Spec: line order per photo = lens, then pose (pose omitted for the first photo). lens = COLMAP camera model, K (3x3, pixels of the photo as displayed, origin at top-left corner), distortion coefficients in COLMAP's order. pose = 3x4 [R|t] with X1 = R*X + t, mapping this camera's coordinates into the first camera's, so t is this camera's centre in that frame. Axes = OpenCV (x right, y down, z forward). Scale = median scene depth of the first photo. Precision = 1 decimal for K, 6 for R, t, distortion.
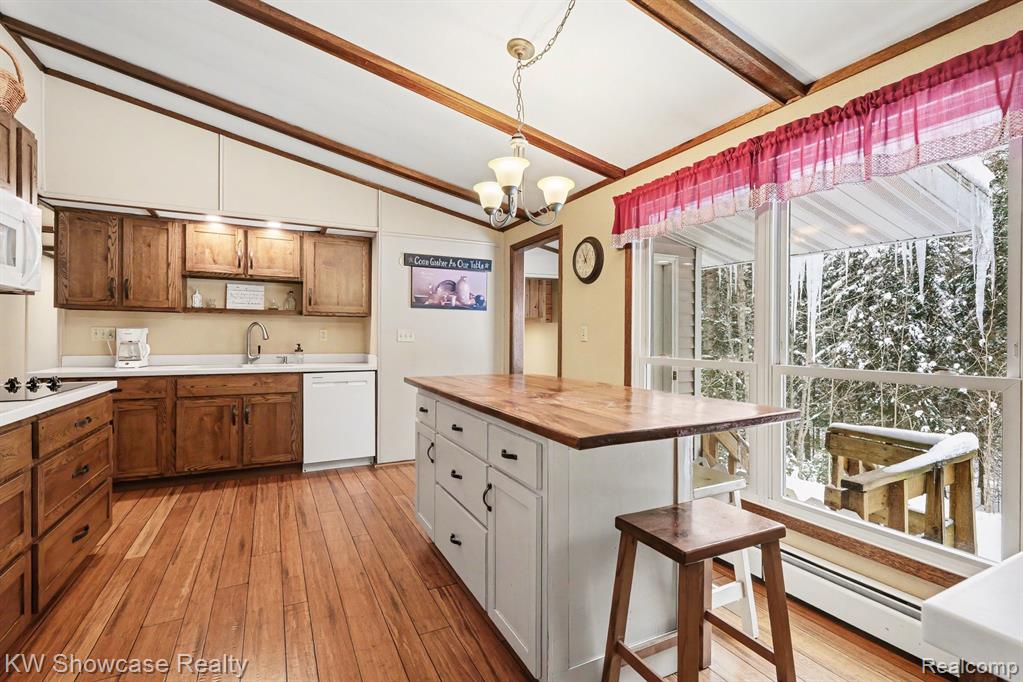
lens RADIAL K [[473.2, 0, 511.9], [0, 473.2, 336.4], [0, 0, 1]] dist [0.002178, -0.001944]
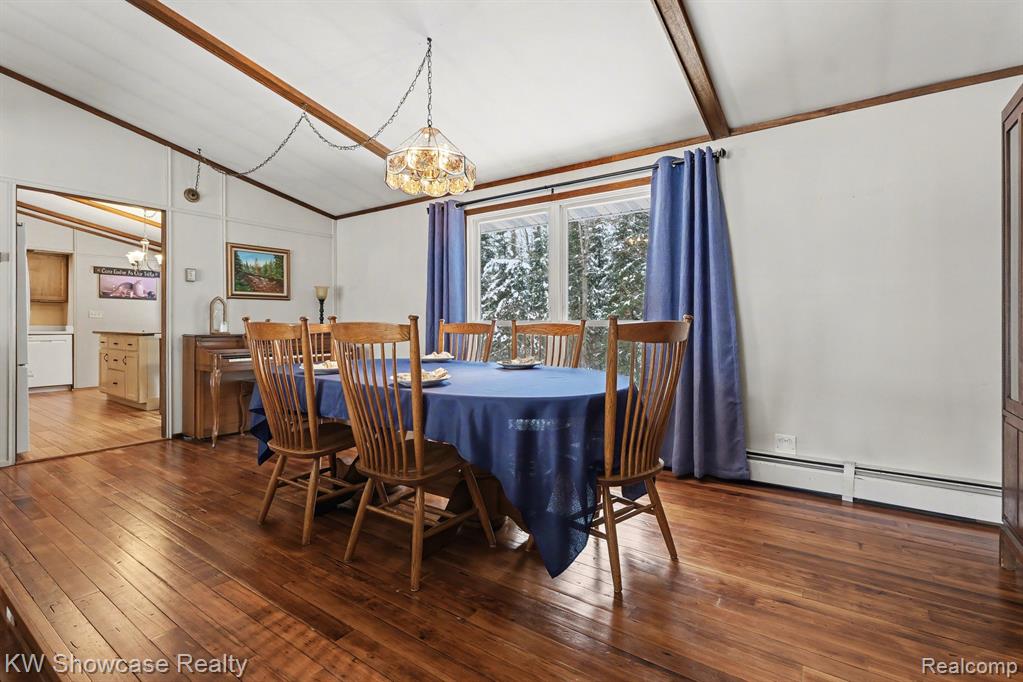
lens RADIAL K [[473.2, 0, 516.4], [0, 473.2, 325.2], [0, 0, 1]] dist [0.002178, -0.001944]
pose [[0.880702, -0.004020, 0.473653, 0.297700], [0.004039, 0.999991, 0.000977, 0.041464], [-0.473653, 0.001053, 0.880711, -1.196786]]
